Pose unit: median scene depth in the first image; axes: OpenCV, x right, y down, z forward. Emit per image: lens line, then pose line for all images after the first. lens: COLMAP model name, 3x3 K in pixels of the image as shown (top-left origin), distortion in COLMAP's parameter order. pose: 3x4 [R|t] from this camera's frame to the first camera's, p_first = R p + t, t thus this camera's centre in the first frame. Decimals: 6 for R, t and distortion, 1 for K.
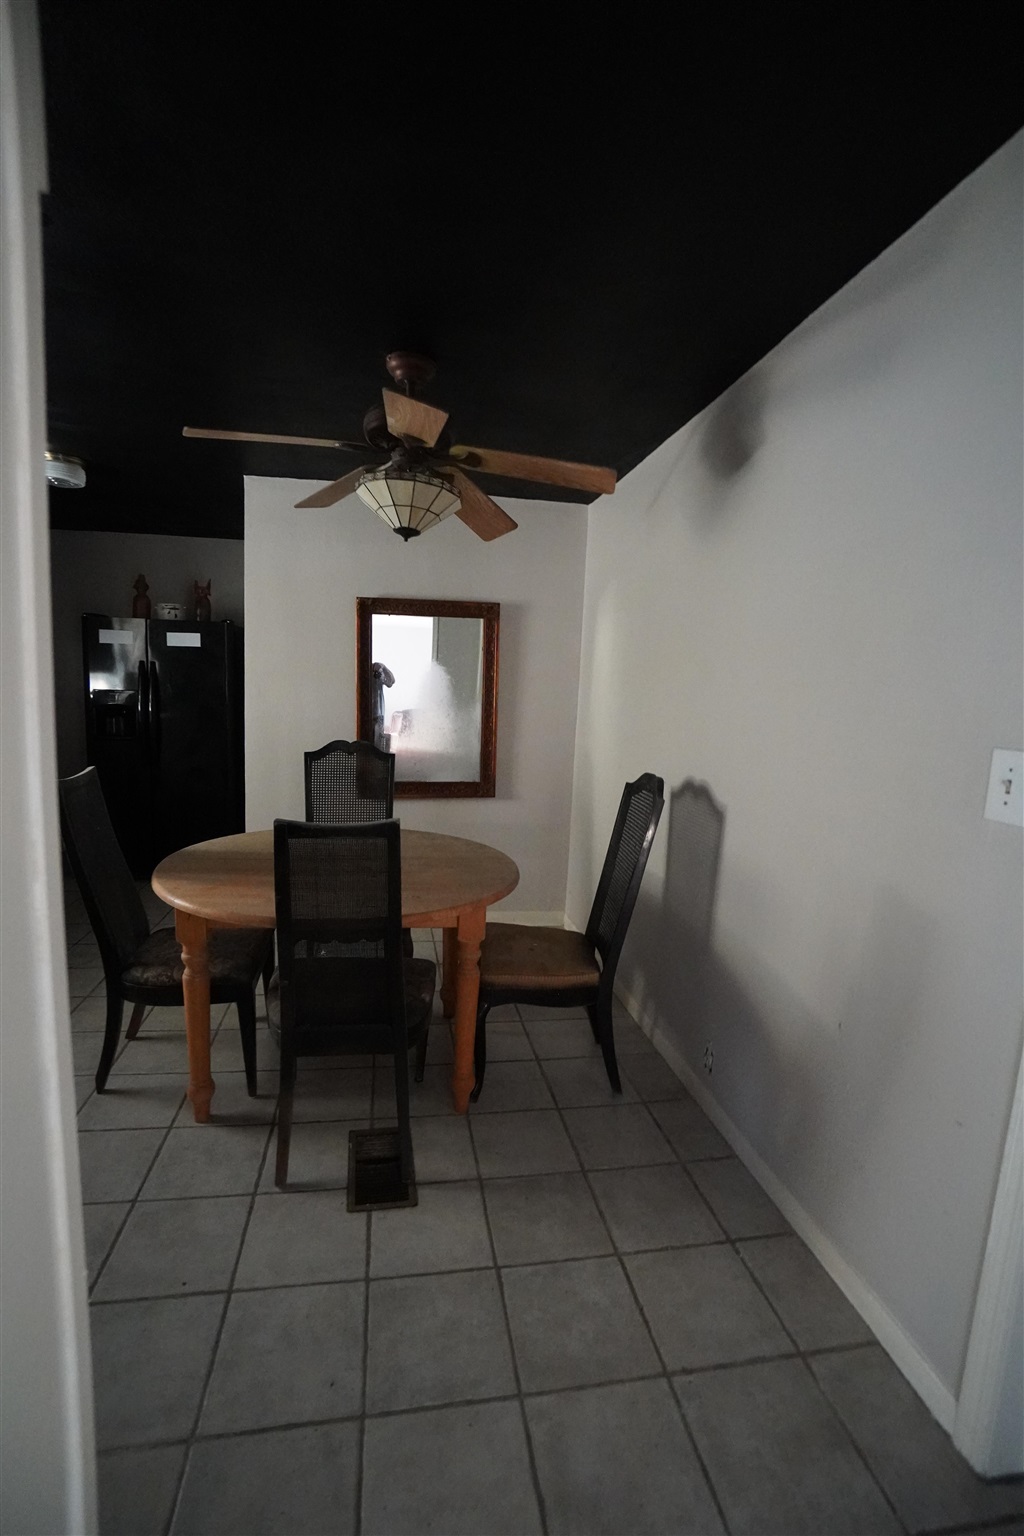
lens RADIAL K [[703.0, 0, 512.0], [0, 703.0, 768.0], [0, 0, 1]] dist [0.003916, 0.000721]
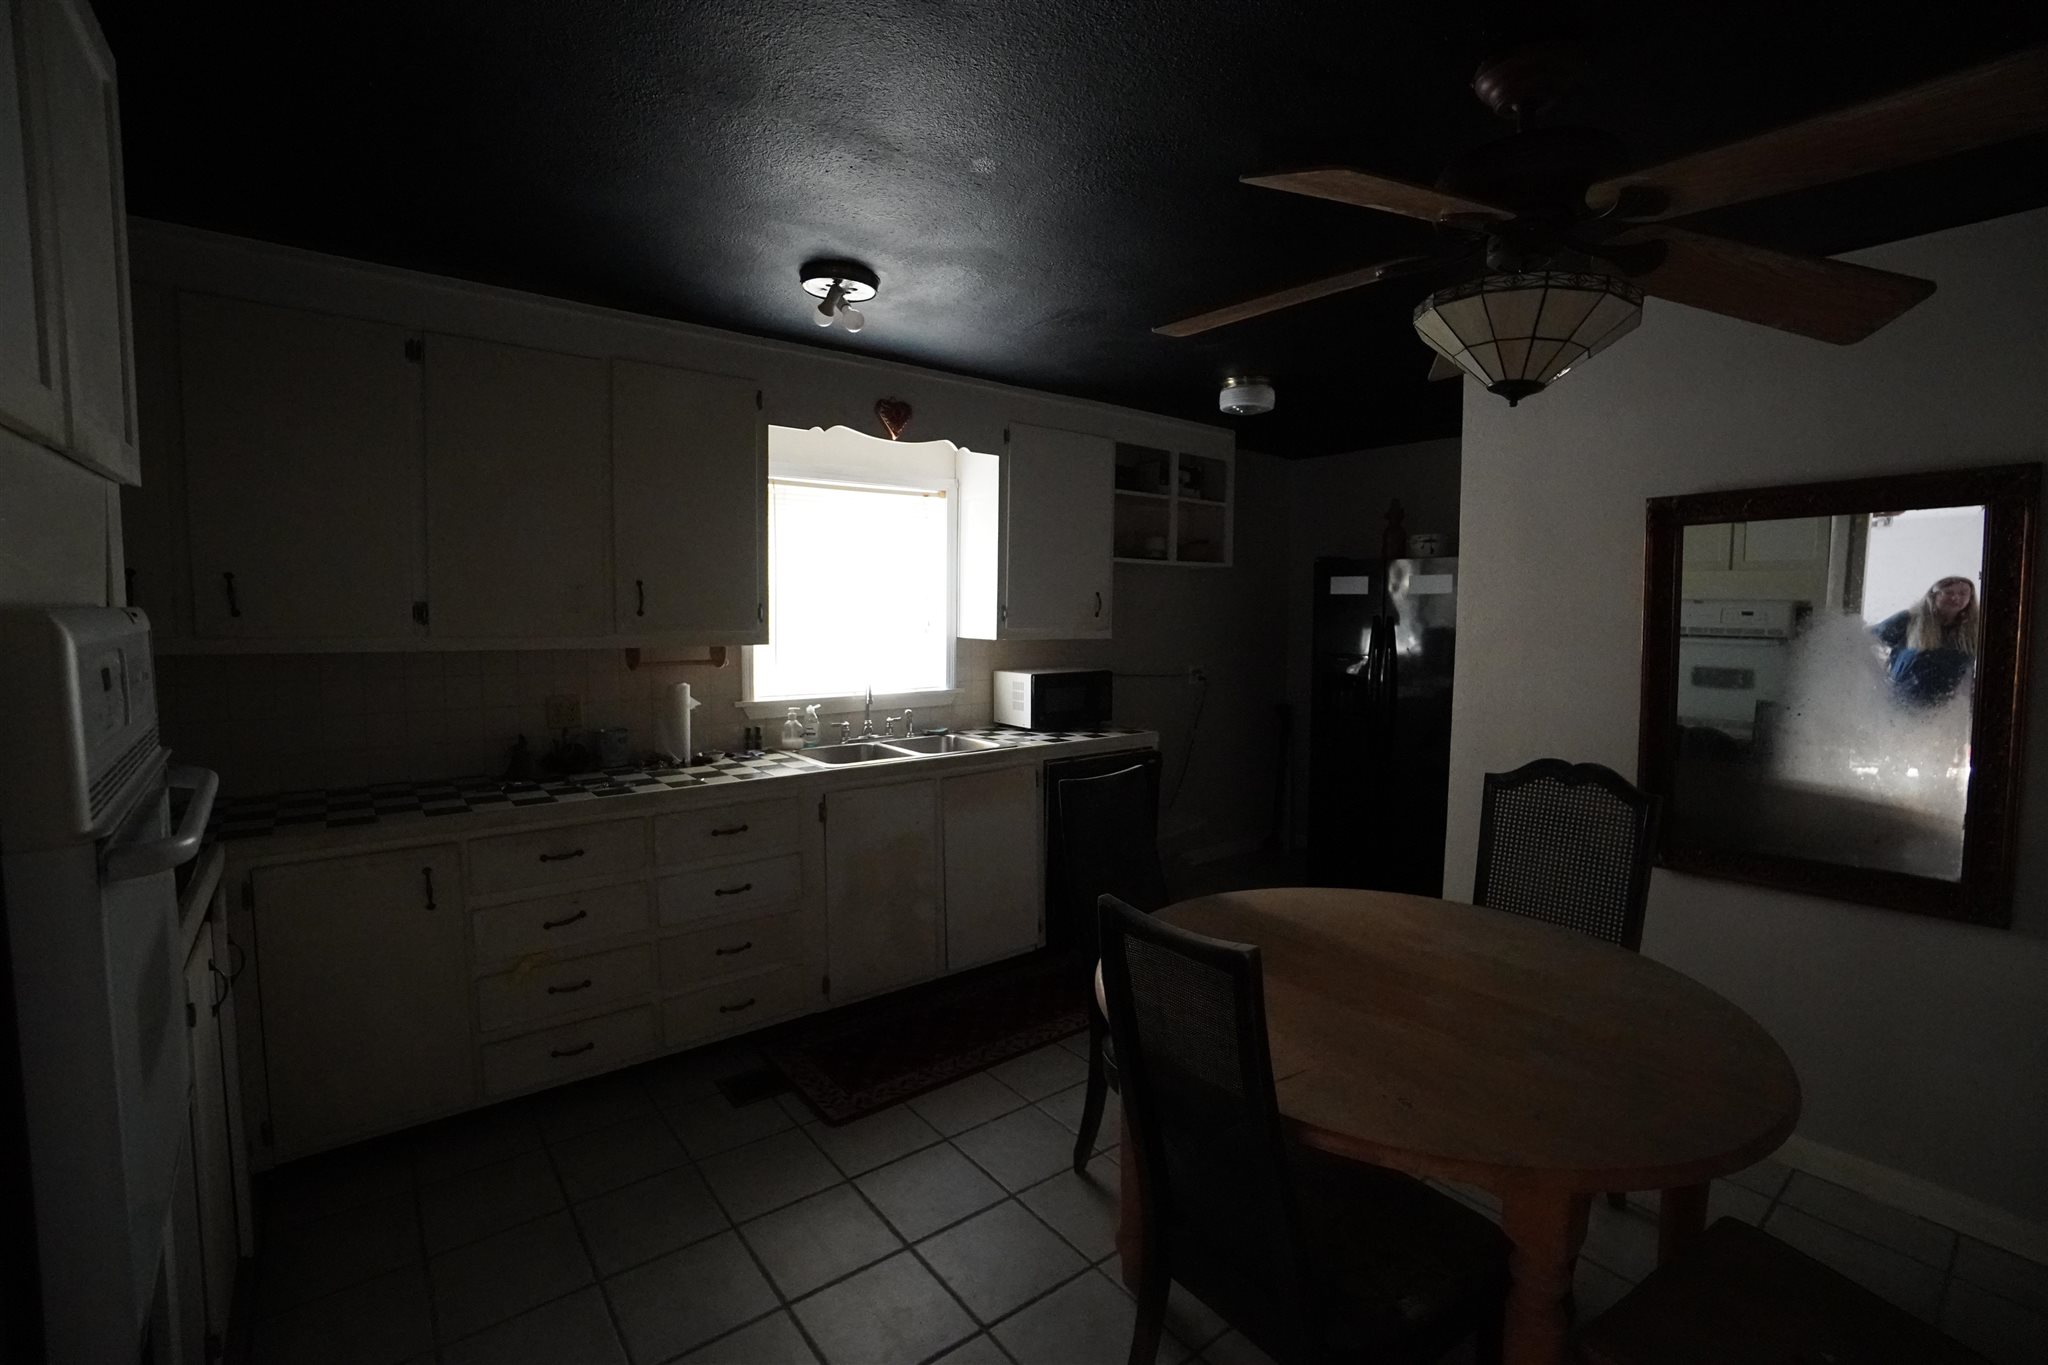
lens RADIAL K [[937.3, 0, 1021.0], [0, 937.3, 670.8], [0, 0, 1]] dist [0.003916, 0.000721]
pose [[0.470311, 0.037295, -0.881712, 0.240248], [-0.097409, 0.995196, -0.009863, -0.070189], [0.877108, 0.090526, 0.471684, 0.305137]]
